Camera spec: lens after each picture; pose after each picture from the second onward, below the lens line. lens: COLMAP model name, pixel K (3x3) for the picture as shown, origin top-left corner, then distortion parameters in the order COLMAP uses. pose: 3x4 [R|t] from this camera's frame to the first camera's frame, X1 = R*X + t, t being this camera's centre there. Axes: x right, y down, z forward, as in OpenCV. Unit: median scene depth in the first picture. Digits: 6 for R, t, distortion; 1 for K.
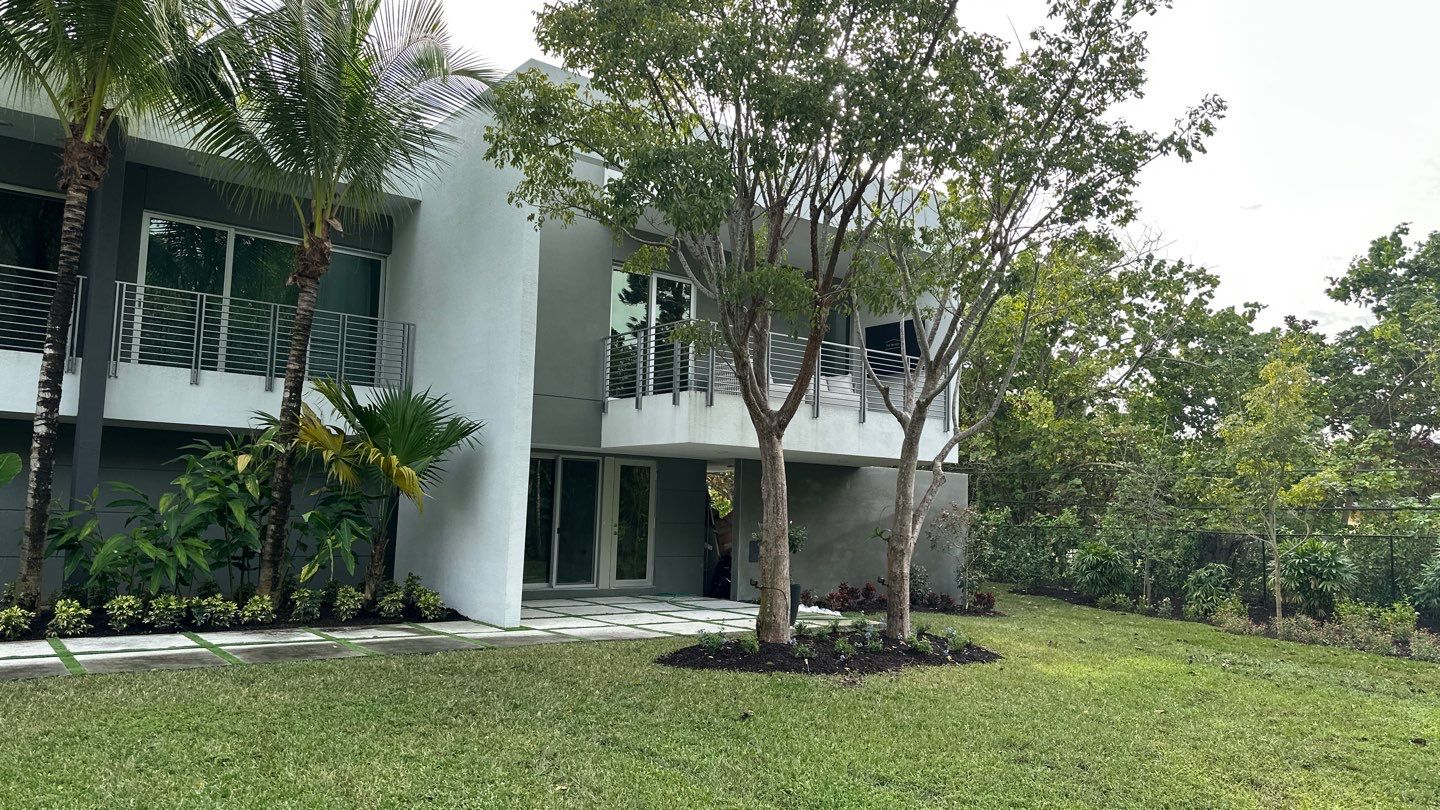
lens RADIAL K [[1051.2, 0, 717.6], [0, 1051.2, 419.7], [0, 0, 1]] dist [0.100941, -0.164623]
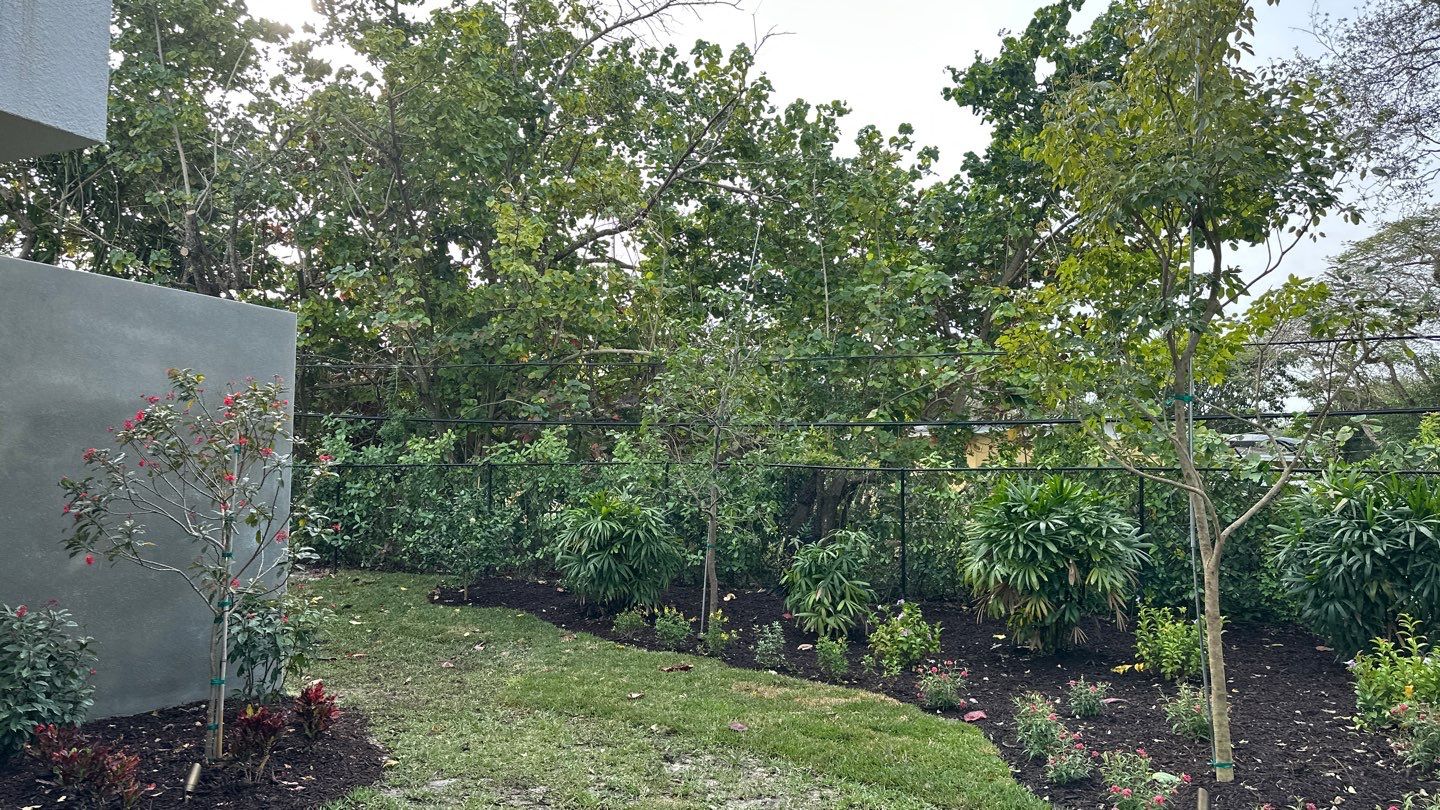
lens RADIAL K [[1051.2, 0, 717.6], [0, 1051.2, 419.7], [0, 0, 1]] dist [0.100941, -0.164623]
pose [[0.881442, 0.012510, 0.472126, 0.155140], [-0.035305, 0.998598, 0.039453, 0.055298], [-0.470970, -0.051444, 0.880648, 0.497860]]
